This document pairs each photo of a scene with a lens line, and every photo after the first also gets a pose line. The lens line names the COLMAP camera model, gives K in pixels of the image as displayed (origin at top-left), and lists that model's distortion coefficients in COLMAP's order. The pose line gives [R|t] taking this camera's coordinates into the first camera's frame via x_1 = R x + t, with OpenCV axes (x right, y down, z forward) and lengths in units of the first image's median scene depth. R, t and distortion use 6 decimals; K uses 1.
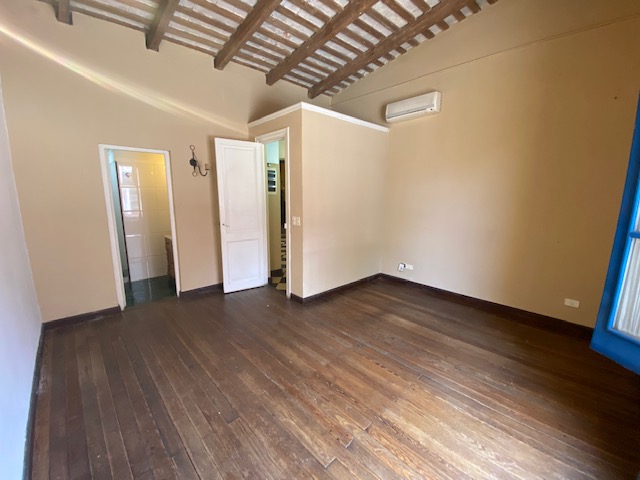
lens RADIAL K [[258.1, 0, 316.4], [0, 258.1, 237.1], [0, 0, 1]] dist [0.016496, -0.001288]
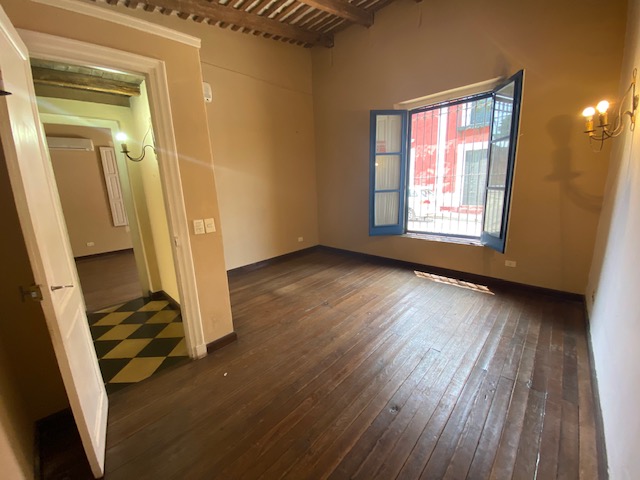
lens RADIAL K [[258.1, 0, 320.7], [0, 258.1, 237.9], [0, 0, 1]] dist [0.016496, -0.001288]
pose [[-0.061684, -0.210272, 0.975695, -0.929586], [0.207789, 0.953432, 0.218611, -0.147211], [-0.976227, 0.216224, -0.015119, 0.953767]]
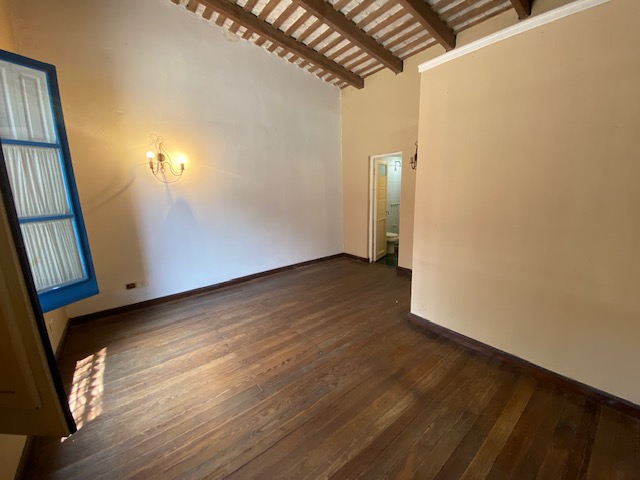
lens RADIAL K [[258.1, 0, 325.2], [0, 258.1, 241.5], [0, 0, 1]] dist [0.016496, -0.001288]
pose [[-0.061884, 0.195061, -0.978837, 0.952798], [-0.146541, 0.968313, 0.202229, -0.140919], [0.987267, 0.155954, -0.031338, 0.955548]]
